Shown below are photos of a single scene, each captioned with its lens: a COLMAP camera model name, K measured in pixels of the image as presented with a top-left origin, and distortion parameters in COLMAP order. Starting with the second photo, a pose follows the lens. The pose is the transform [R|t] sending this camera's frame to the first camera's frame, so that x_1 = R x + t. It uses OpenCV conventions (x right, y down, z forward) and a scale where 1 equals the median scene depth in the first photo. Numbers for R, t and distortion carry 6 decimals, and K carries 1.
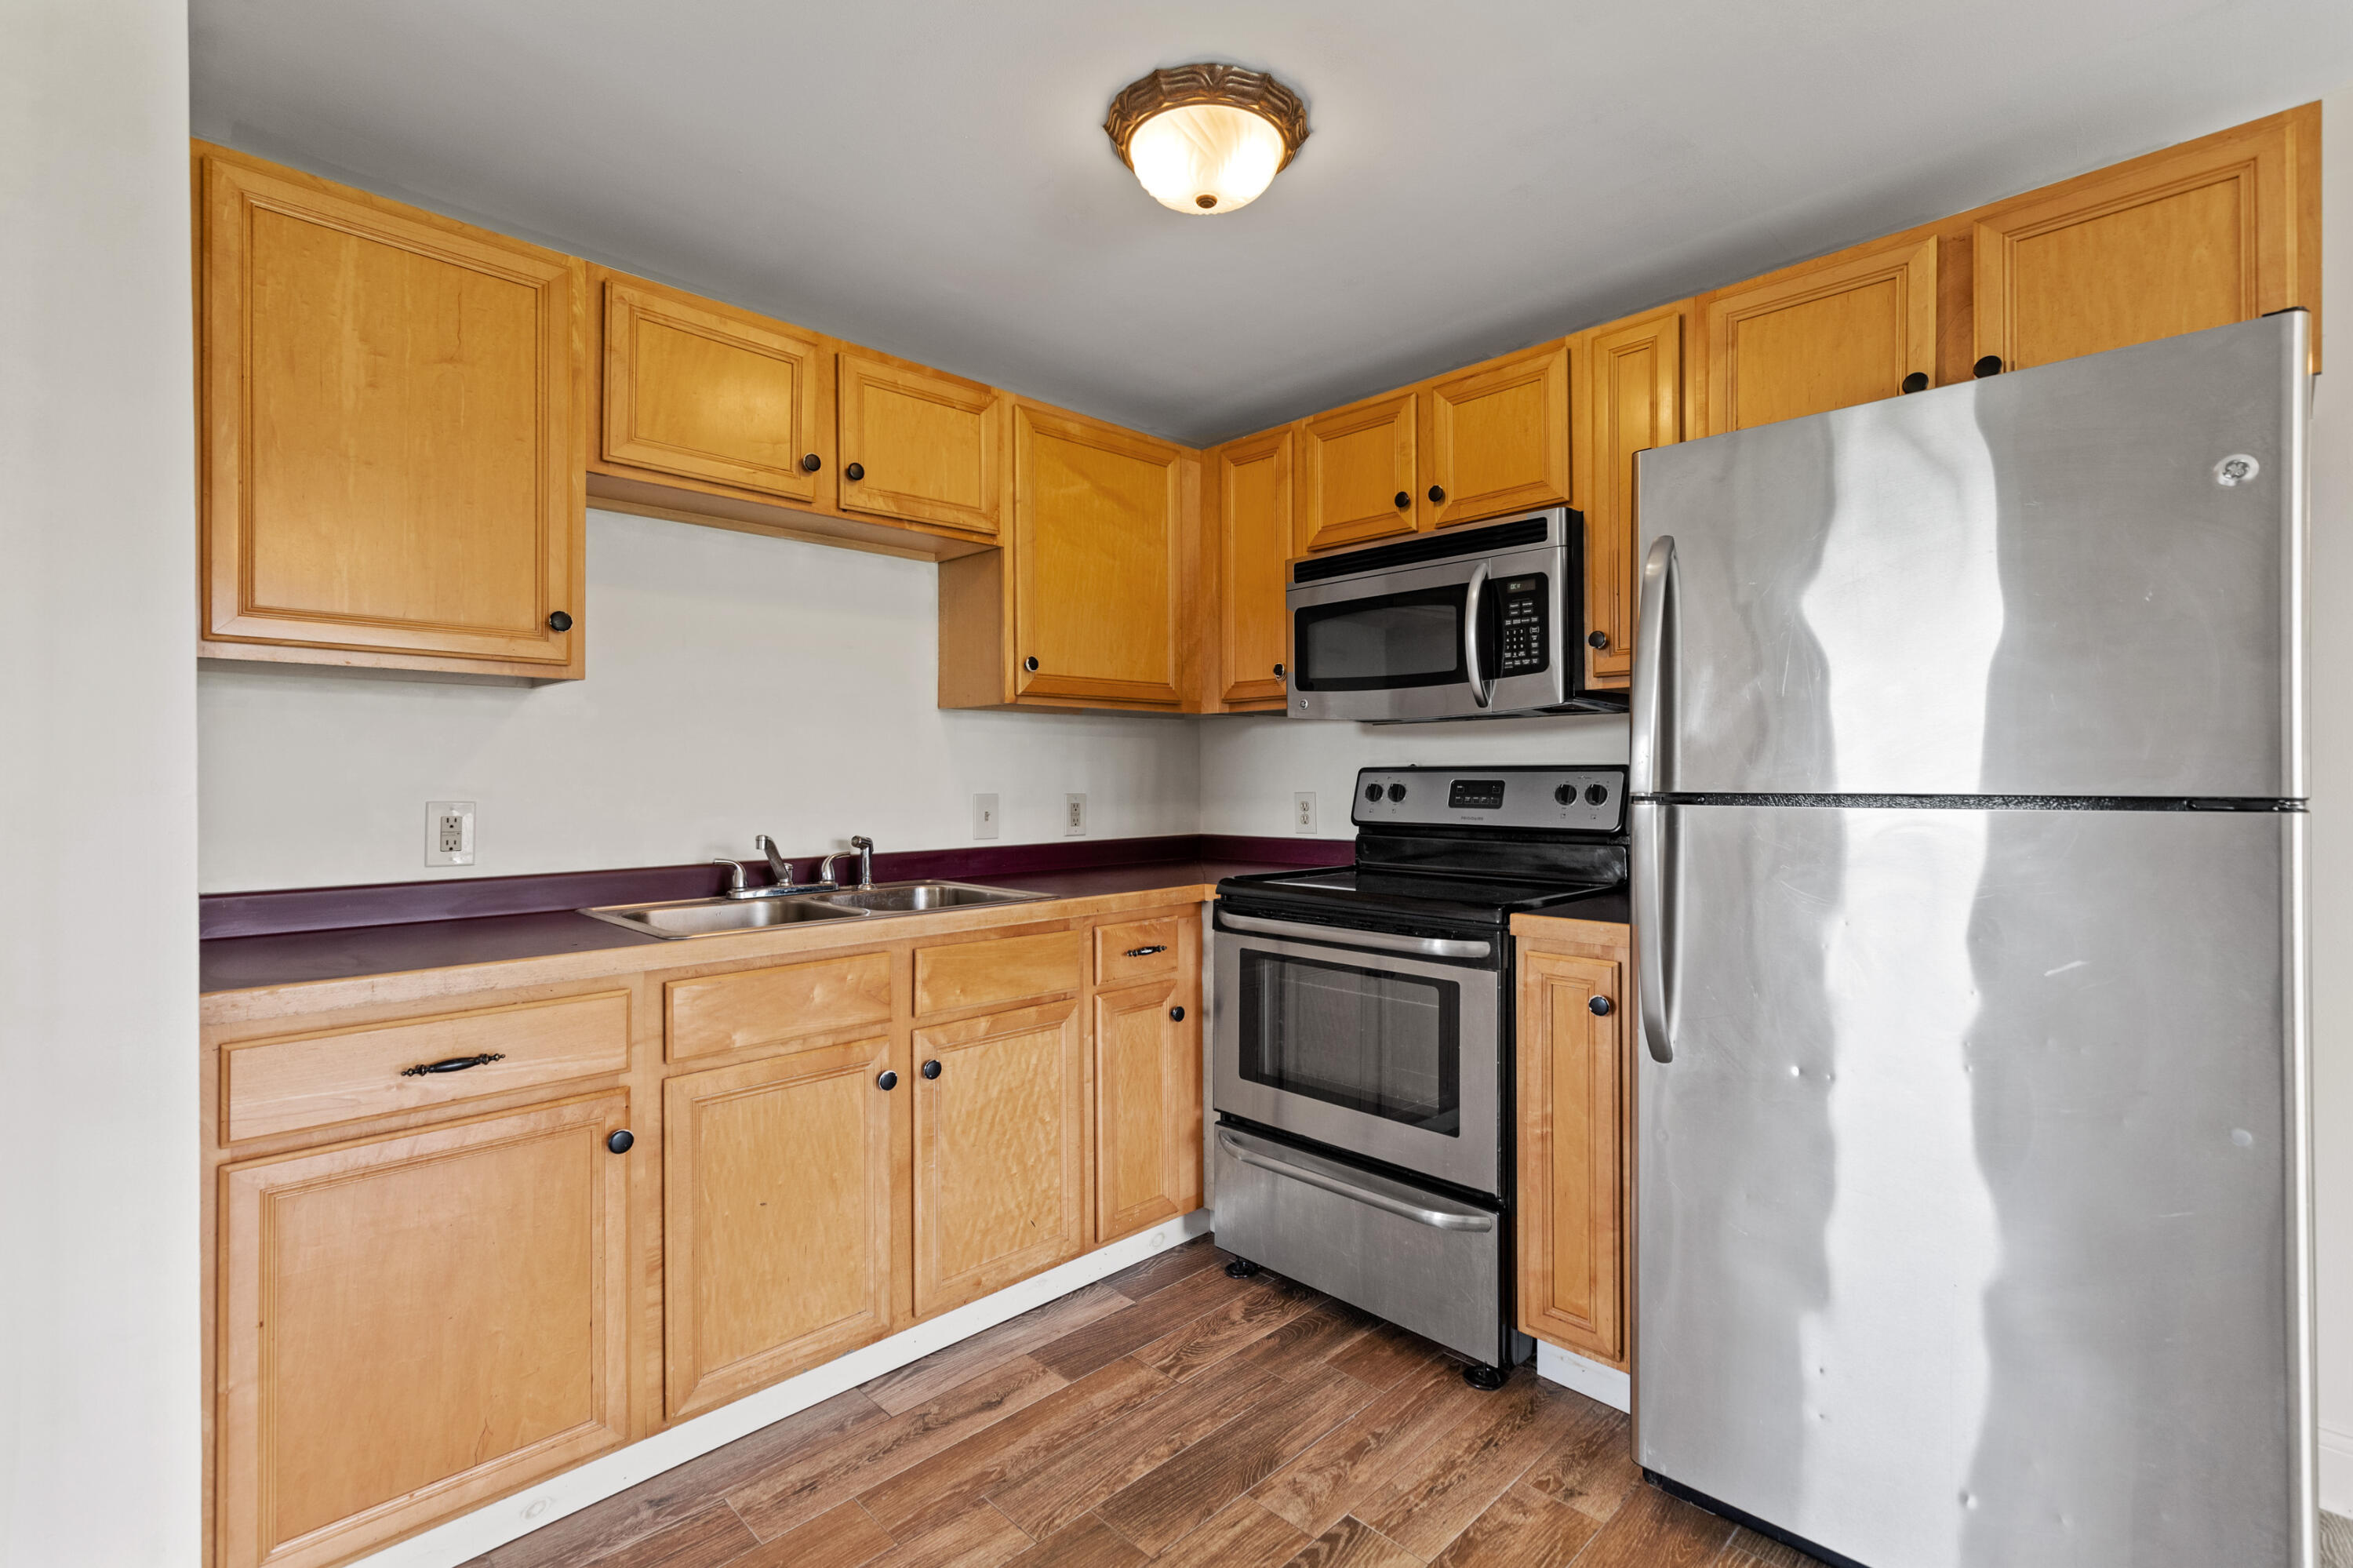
lens RADIAL K [[1058.4, 0, 1180.7], [0, 1058.4, 779.5], [0, 0, 1]] dist [0.007486, -0.002750]
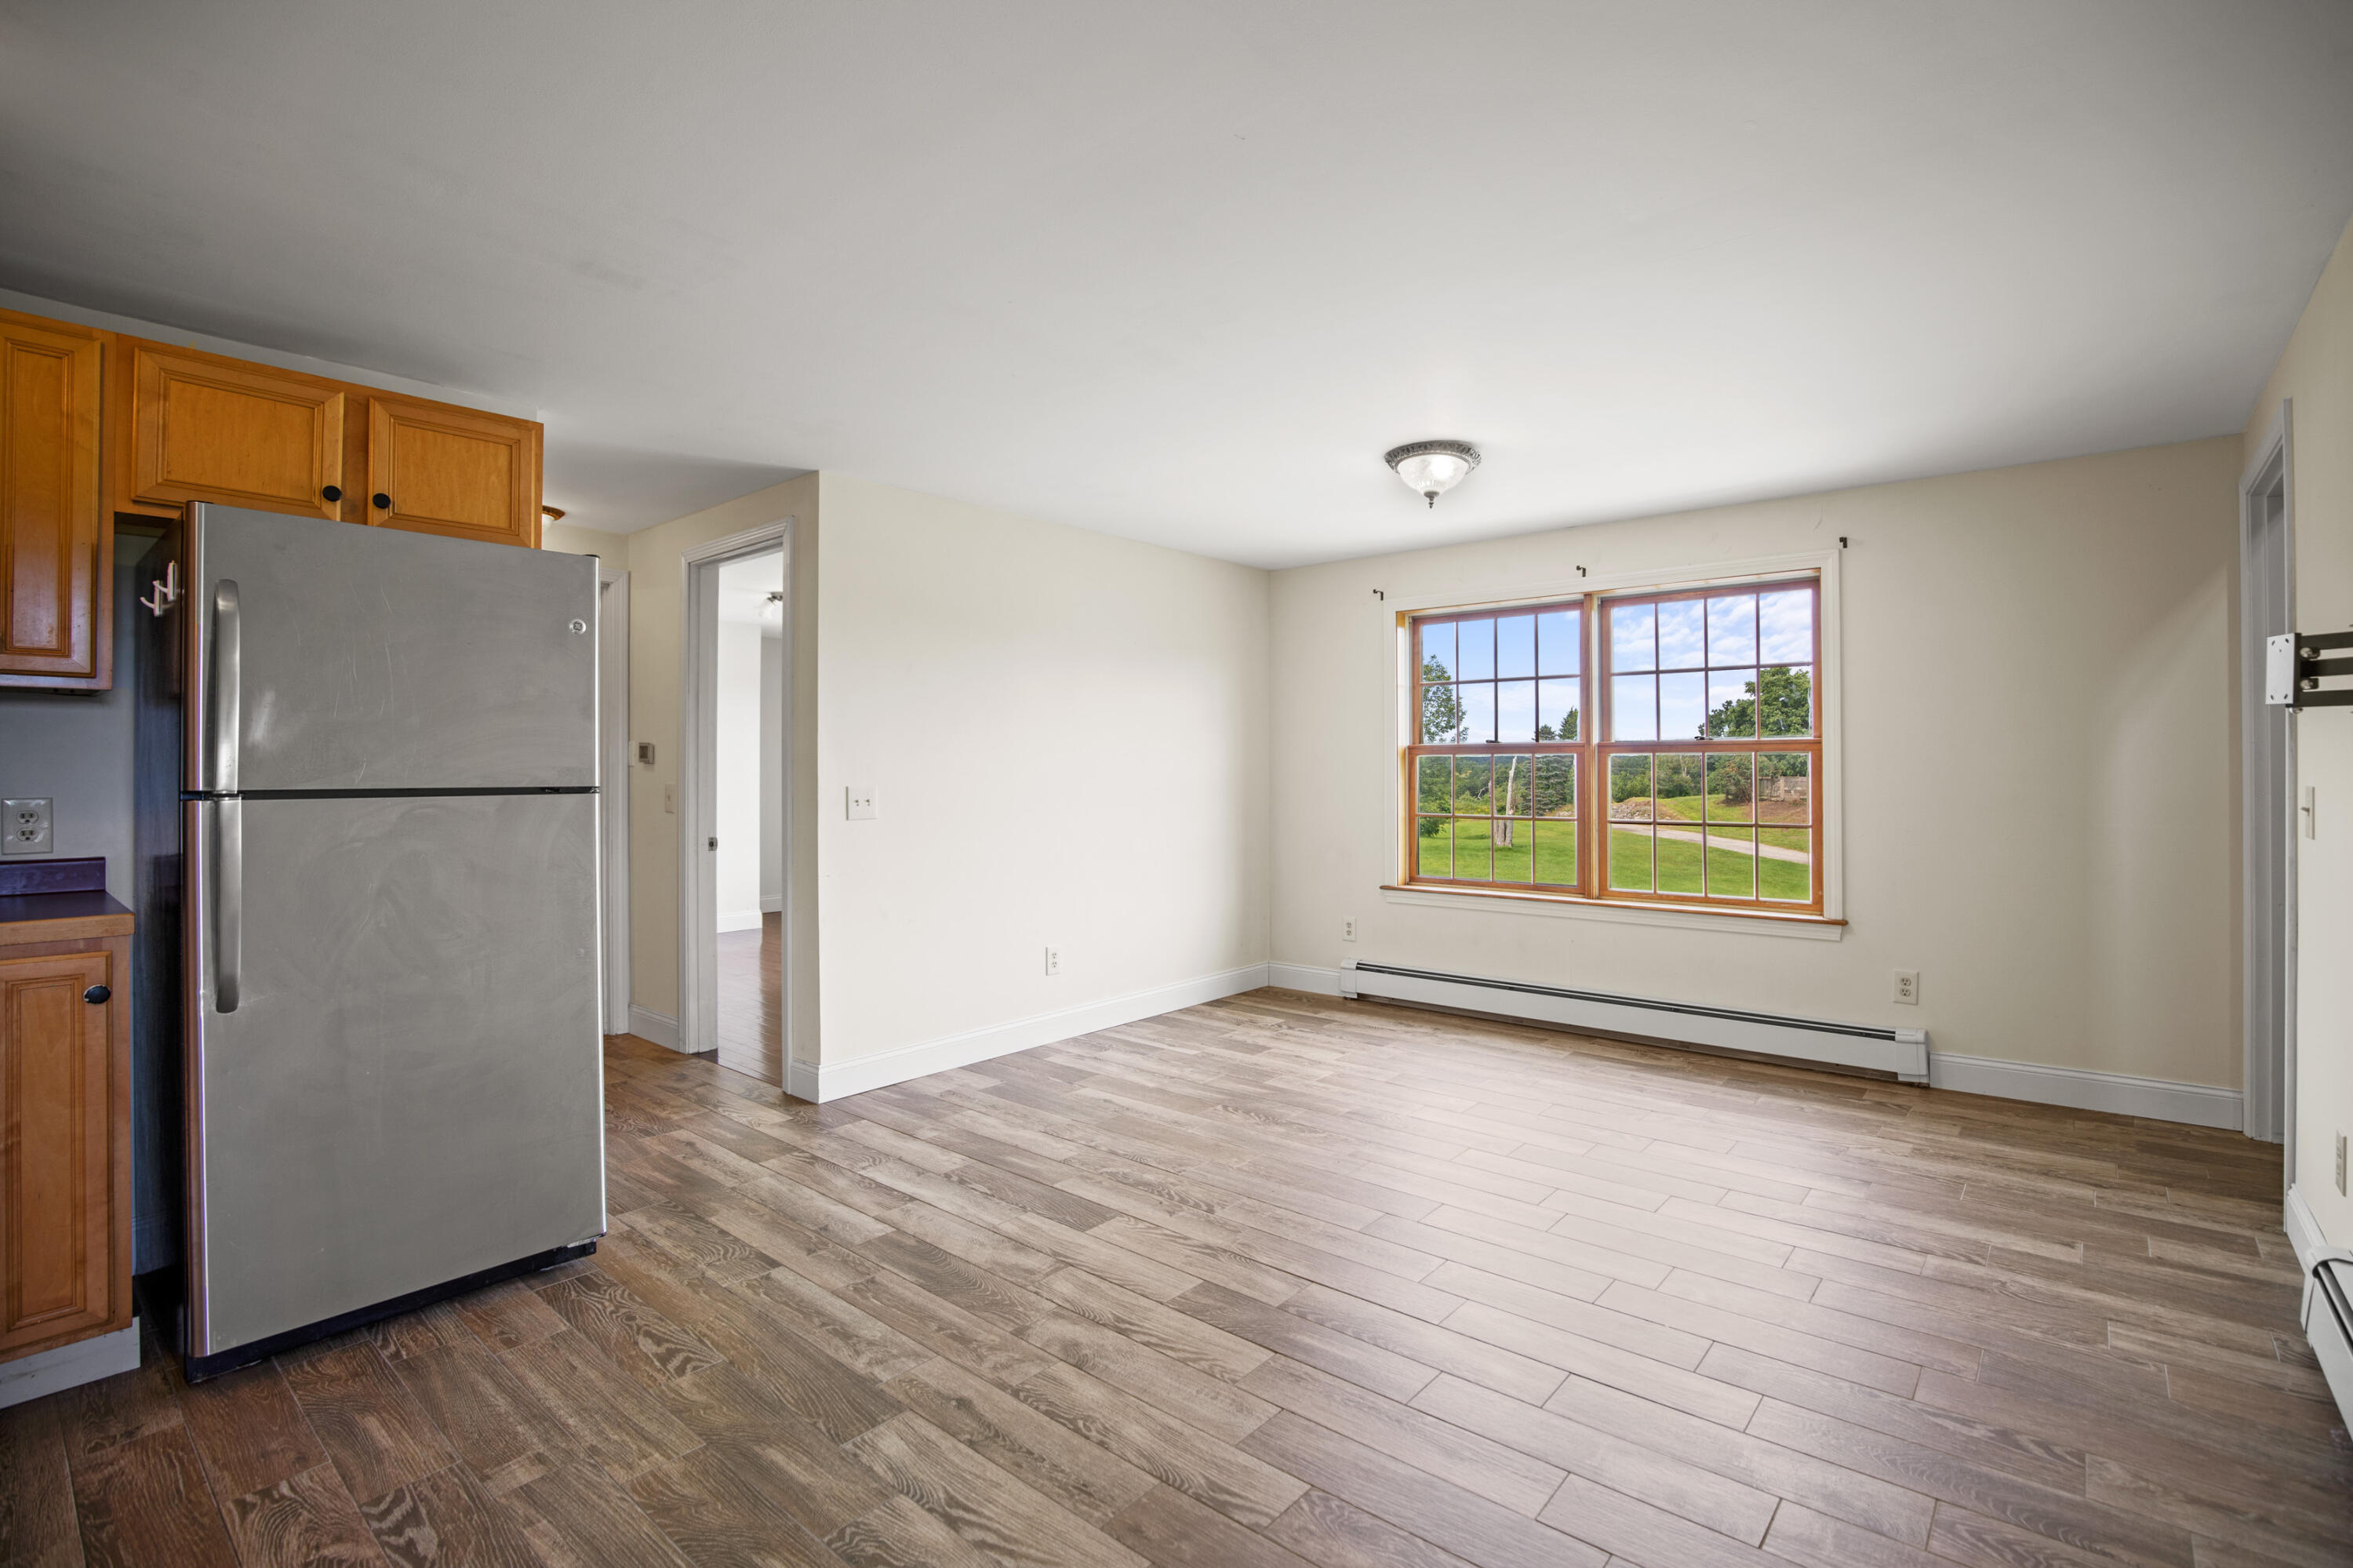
lens RADIAL K [[1058.4, 0, 1180.3], [0, 1058.4, 773.5], [0, 0, 1]] dist [0.007486, -0.002750]
pose [[-0.085968, -0.000232, 0.996298, -0.825065], [0.001077, 0.999999, 0.000326, -0.006179], [-0.996297, 0.001101, -0.085968, 0.016426]]
